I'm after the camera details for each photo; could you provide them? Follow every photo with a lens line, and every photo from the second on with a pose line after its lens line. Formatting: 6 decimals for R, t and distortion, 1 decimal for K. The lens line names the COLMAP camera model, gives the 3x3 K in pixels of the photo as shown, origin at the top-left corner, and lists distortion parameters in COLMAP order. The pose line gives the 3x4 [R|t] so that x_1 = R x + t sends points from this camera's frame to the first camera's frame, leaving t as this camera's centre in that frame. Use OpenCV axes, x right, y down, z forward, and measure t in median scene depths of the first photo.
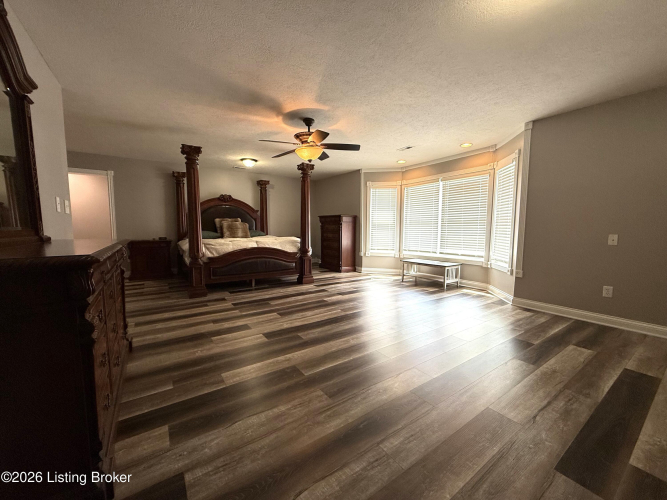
lens RADIAL K [[266.7, 0, 335.7], [0, 266.7, 251.3], [0, 0, 1]] dist [0.000222, -0.000082]
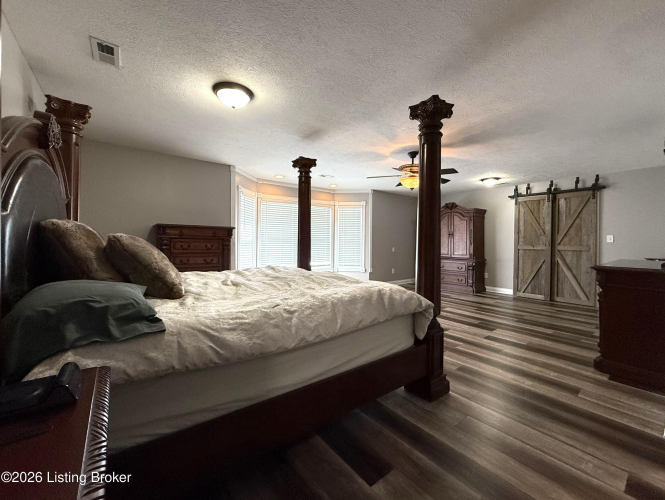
lens RADIAL K [[265.9, 0, 334.7], [0, 265.9, 251.3], [0, 0, 1]] dist [0.000222, -0.000082]
pose [[-0.028040, -0.051411, 0.998284, -0.986901], [0.071364, 0.996025, 0.053299, -0.140541], [-0.997056, 0.072736, -0.024260, 1.127399]]
